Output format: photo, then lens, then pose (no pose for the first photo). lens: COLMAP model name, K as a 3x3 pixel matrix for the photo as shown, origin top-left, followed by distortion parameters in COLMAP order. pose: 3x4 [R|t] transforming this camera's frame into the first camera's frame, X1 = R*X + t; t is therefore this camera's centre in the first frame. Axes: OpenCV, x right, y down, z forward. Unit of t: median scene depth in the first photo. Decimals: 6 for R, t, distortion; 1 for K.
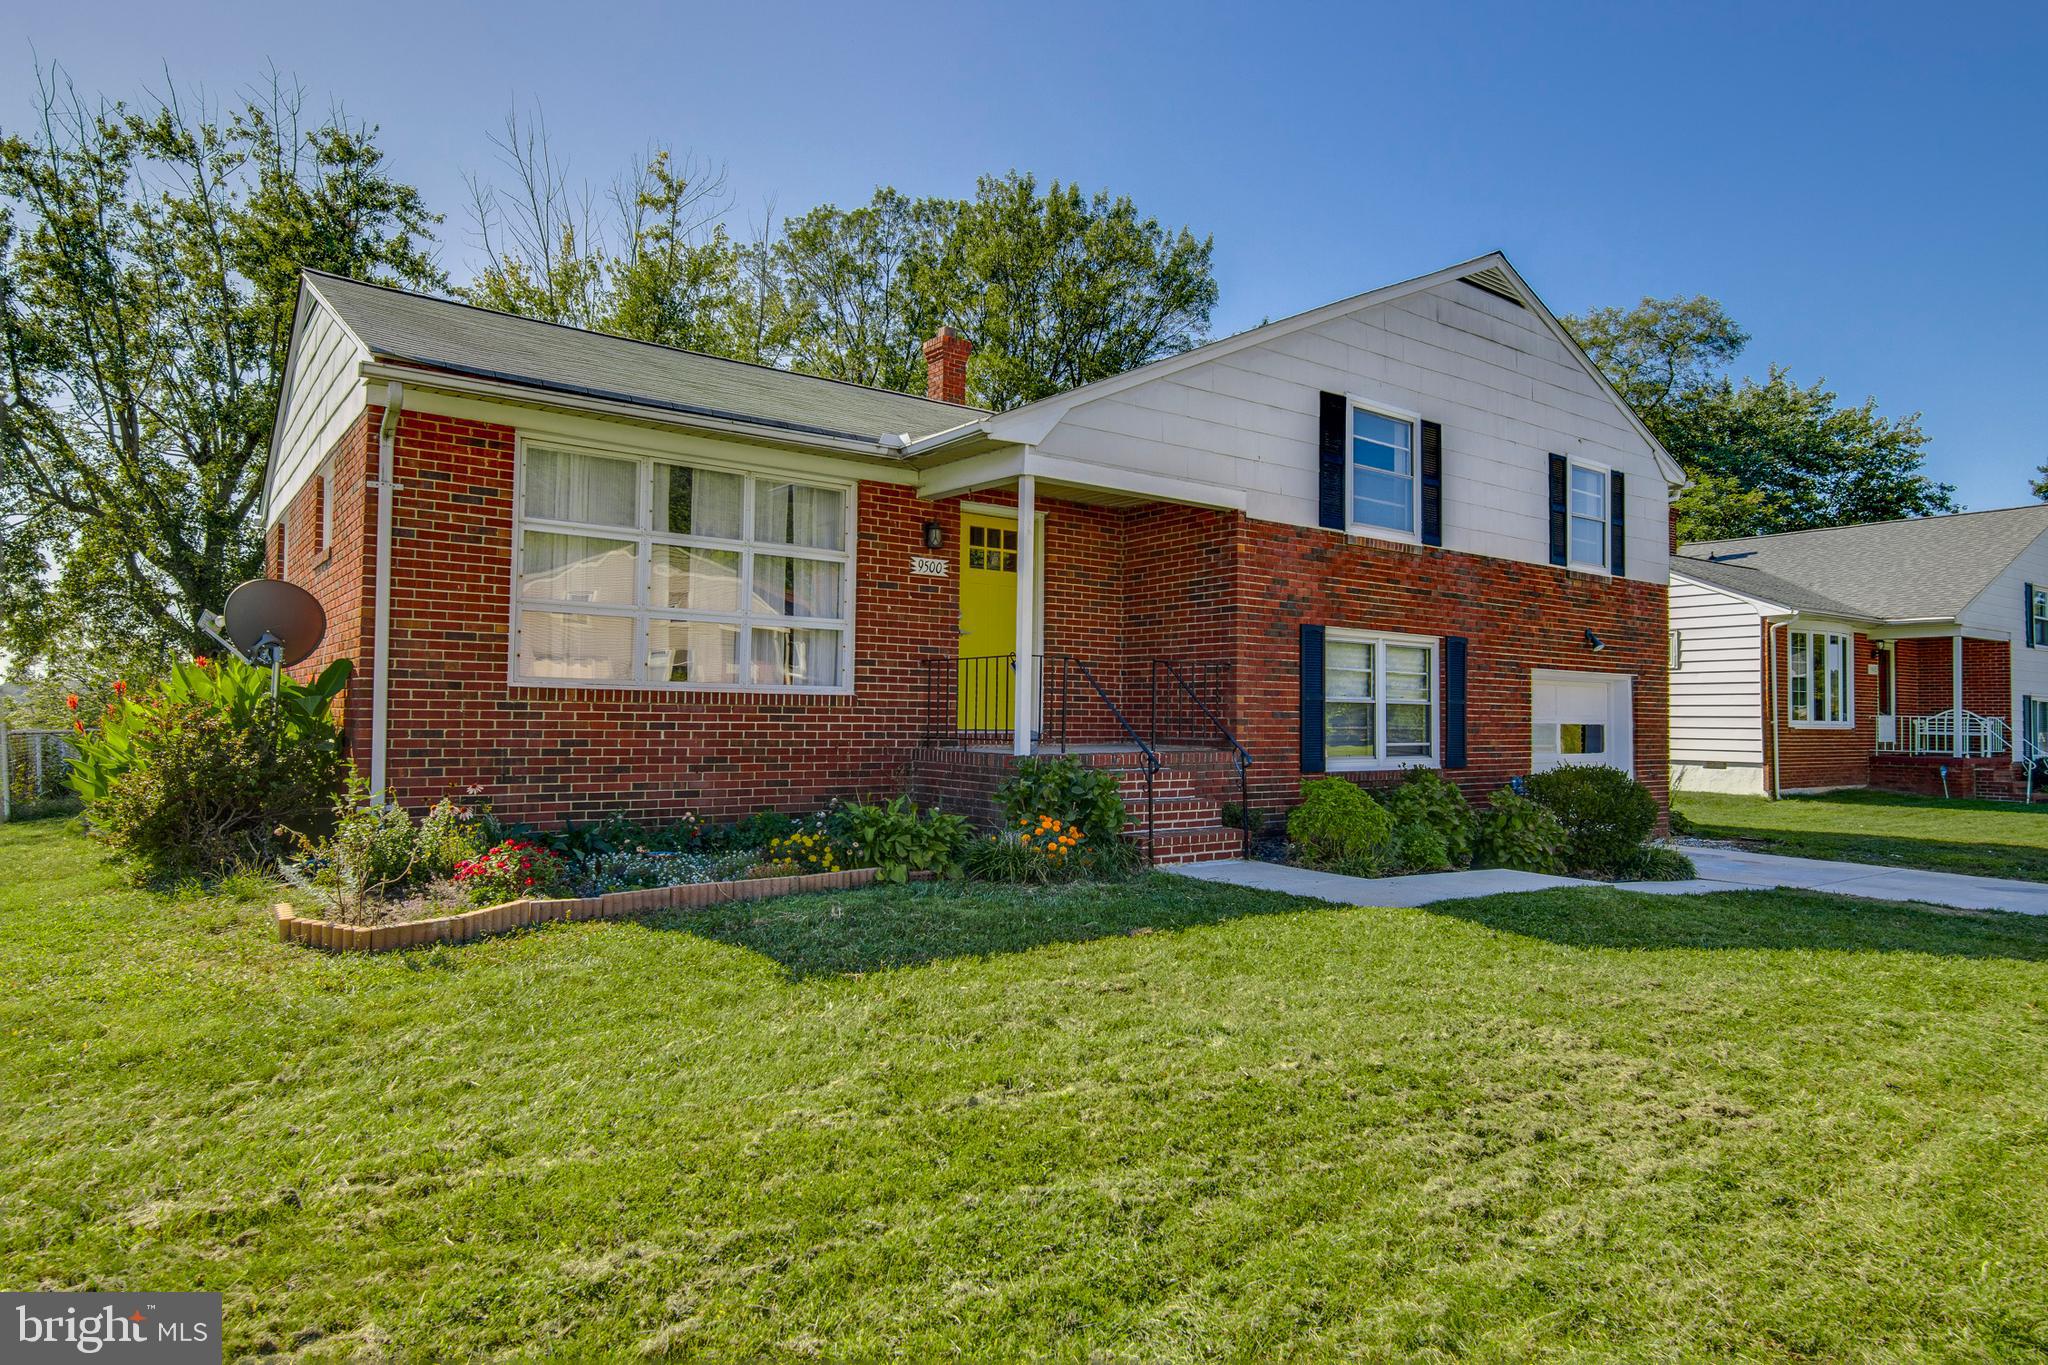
lens RADIAL K [[1071.6, 0, 963.5], [0, 1071.6, 656.3], [0, 0, 1]] dist [-0.001843, -0.001693]
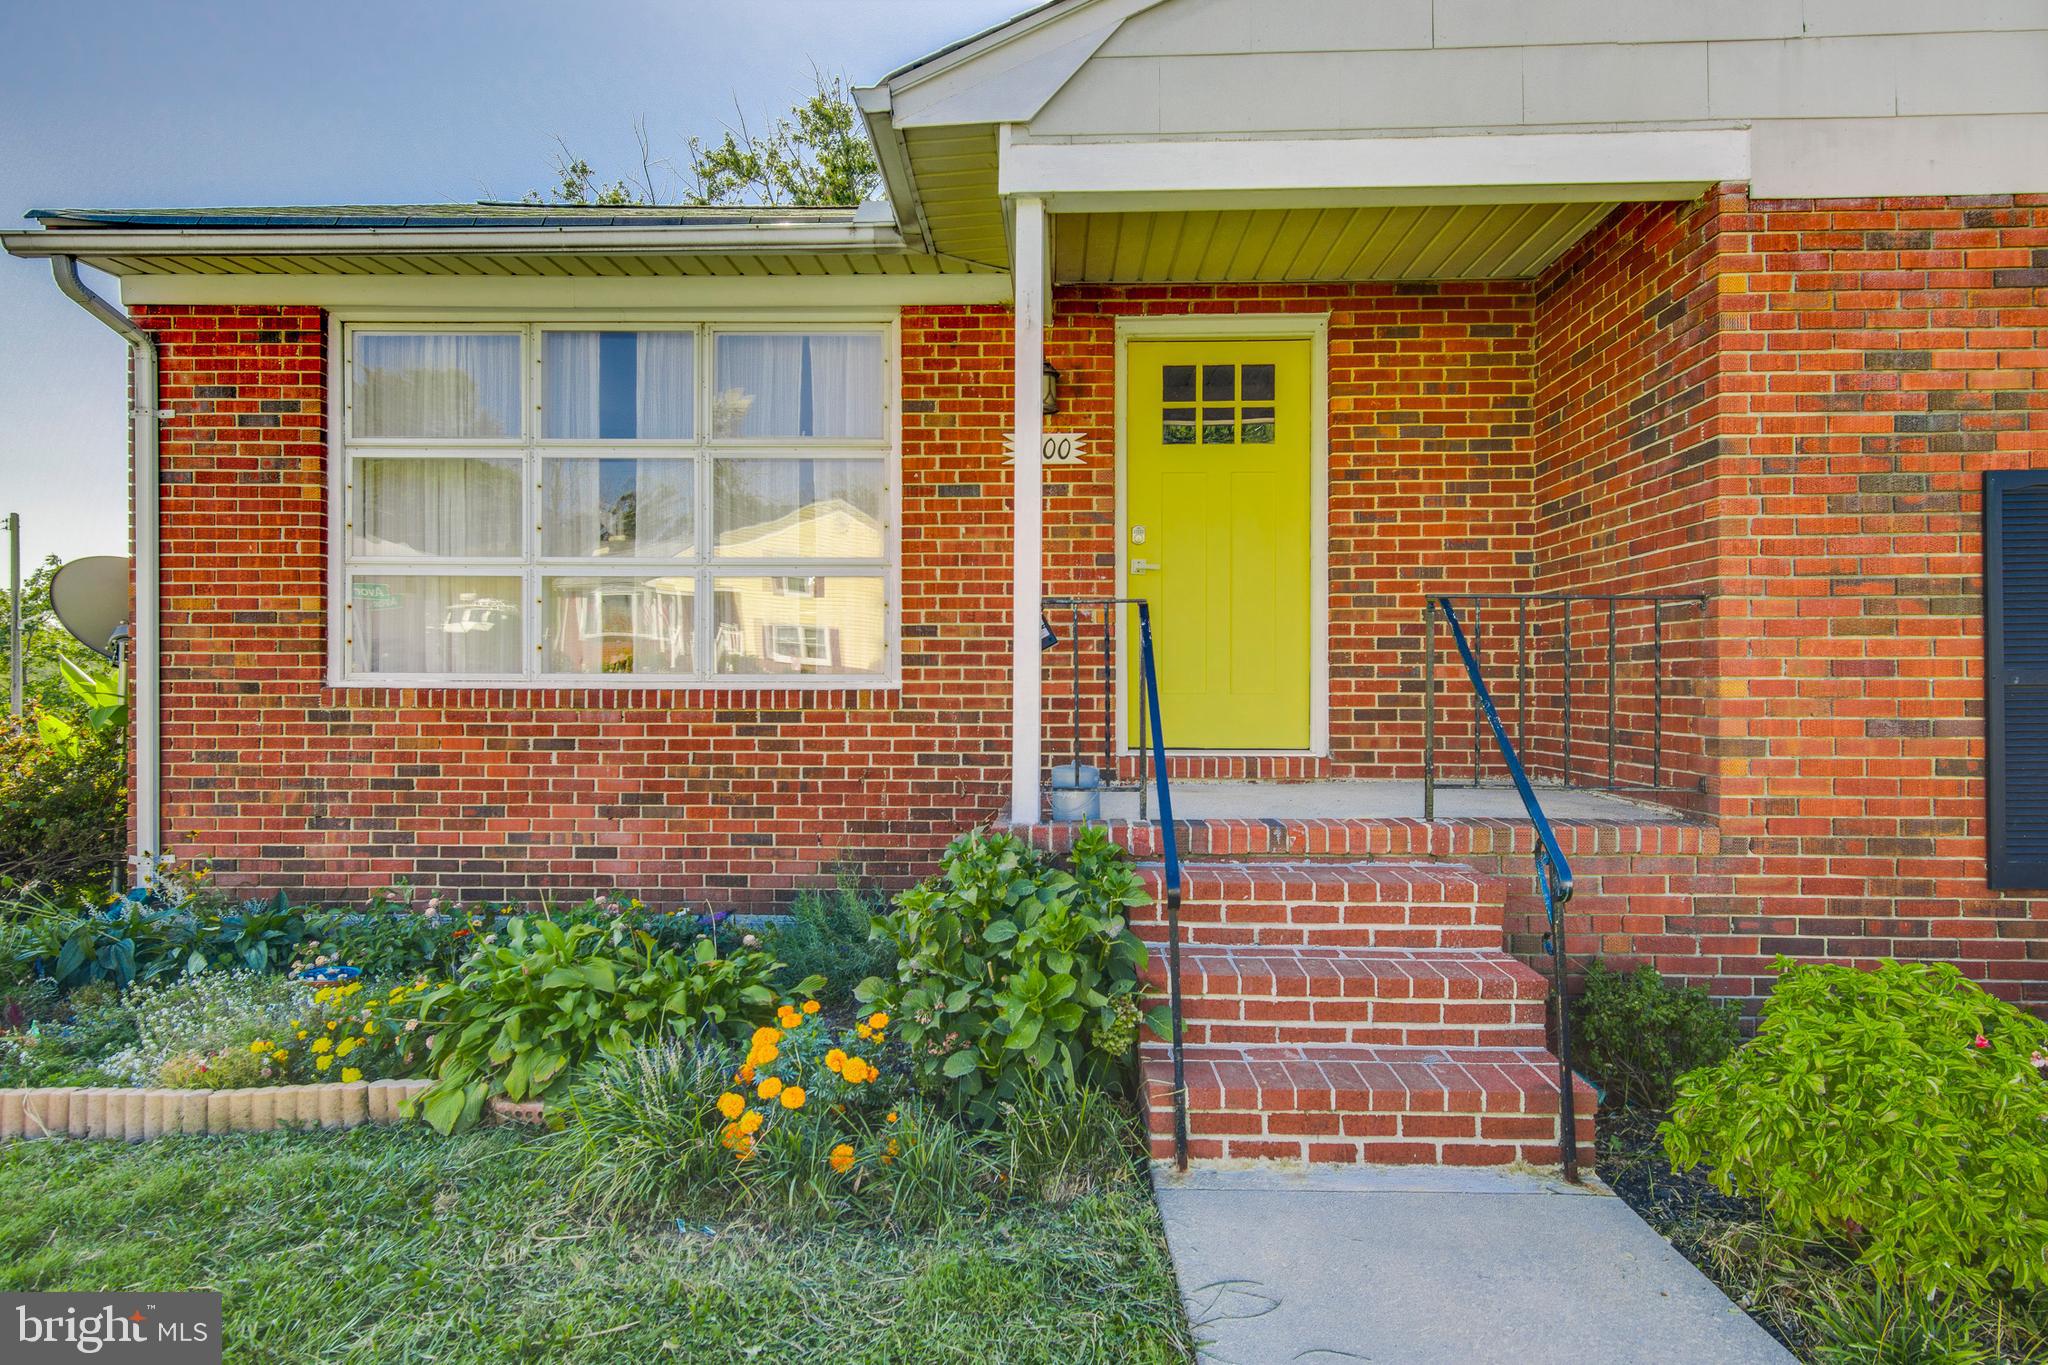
lens RADIAL K [[1115.0, 0, 1025.0], [0, 1115.0, 666.5], [0, 0, 1]] dist [0.022808, -0.002228]
pose [[0.815211, -0.021657, -0.578759, 0.290654], [0.040228, 0.999005, 0.019280, 0.015277], [0.577766, -0.038999, 0.815270, 0.544917]]
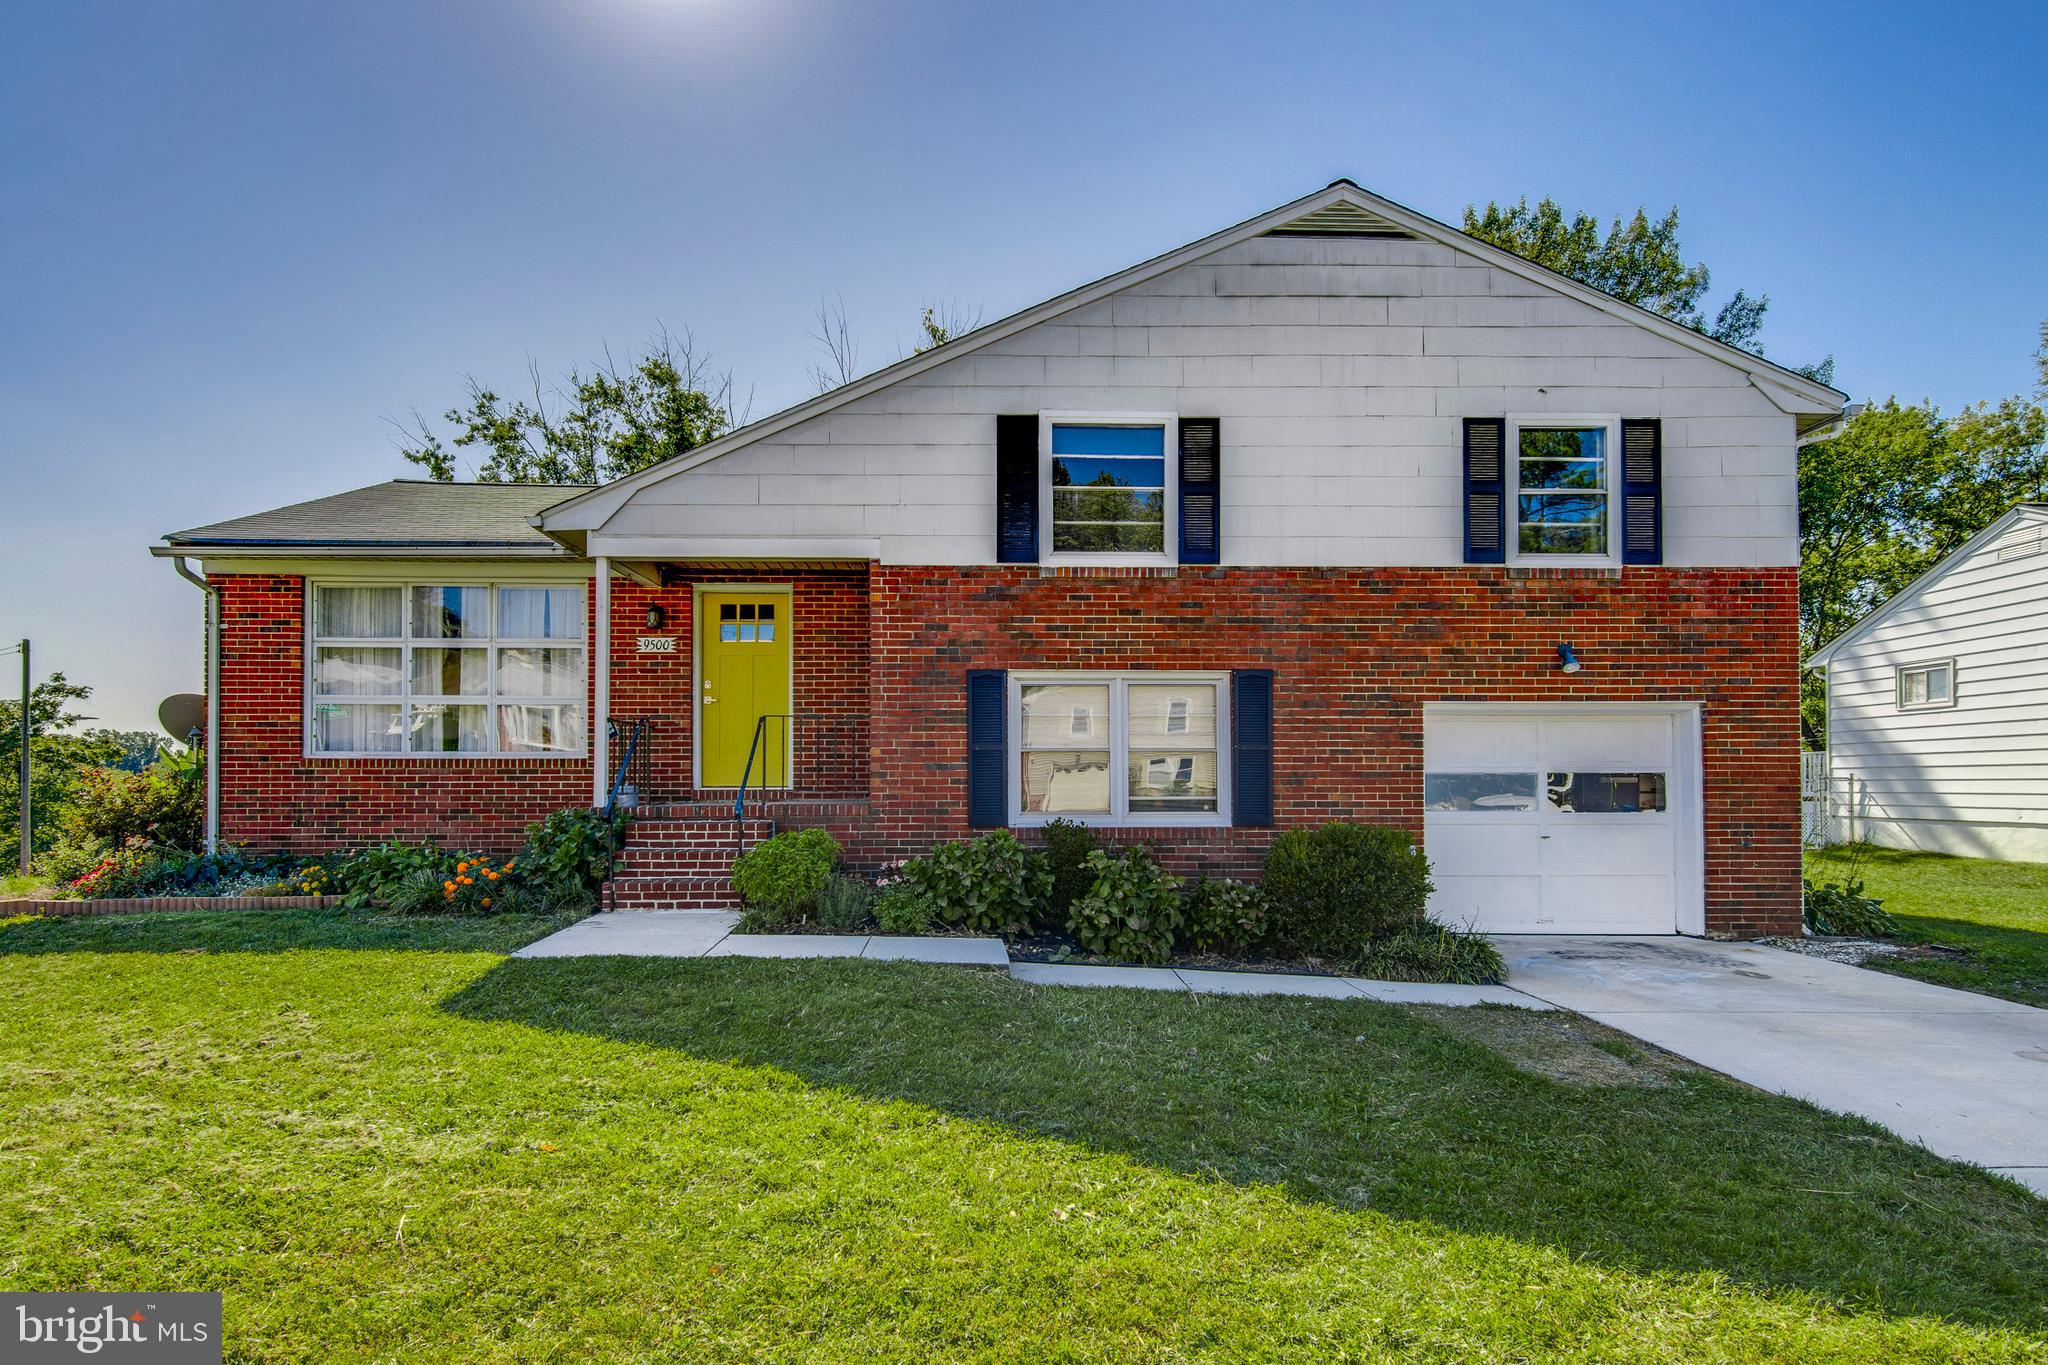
lens RADIAL K [[951.0, 0, 976.9], [0, 951.0, 751.3], [0, 0, 1]] dist [0.007416, -0.000495]
pose [[0.854475, -0.032210, -0.518494, 0.806693], [0.041828, 0.999101, 0.006865, 0.038493], [0.517807, -0.027554, 0.855054, 0.309803]]
